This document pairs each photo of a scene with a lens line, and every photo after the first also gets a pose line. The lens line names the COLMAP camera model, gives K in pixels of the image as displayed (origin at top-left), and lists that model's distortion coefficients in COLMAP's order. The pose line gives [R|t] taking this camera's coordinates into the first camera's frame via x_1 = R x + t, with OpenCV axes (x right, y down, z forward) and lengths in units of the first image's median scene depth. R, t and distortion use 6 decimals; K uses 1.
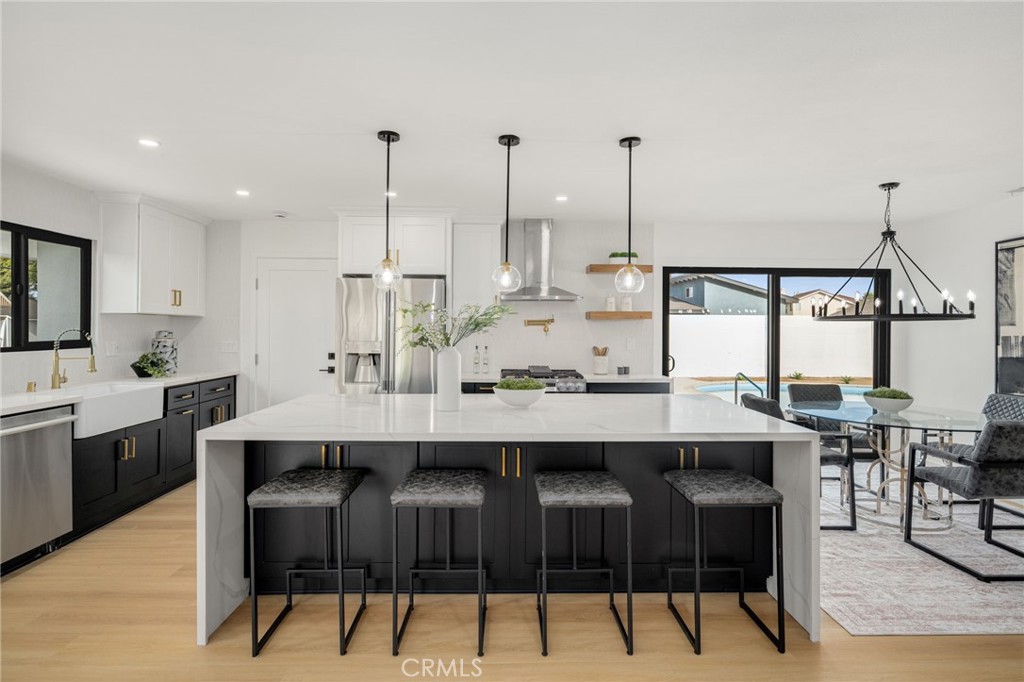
lens RADIAL K [[529.6, 0, 513.0], [0, 529.6, 329.4], [0, 0, 1]] dist [0.001693, 0.000532]
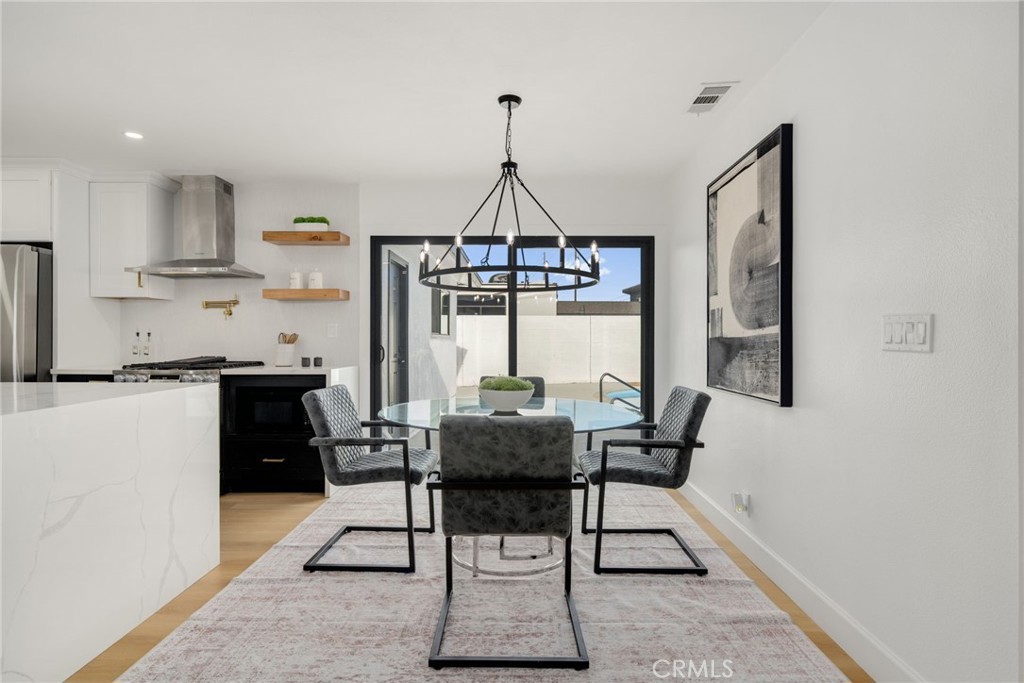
lens RADIAL K [[522.0, 0, 512.0], [0, 522.0, 341.5], [0, 0, 1]] dist [0.001255, -0.000031]
pose [[0.999426, -0.002358, -0.033807, 0.630011], [0.002482, 0.999990, 0.003642, 0.050860], [0.033798, -0.003724, 0.999422, 0.236063]]
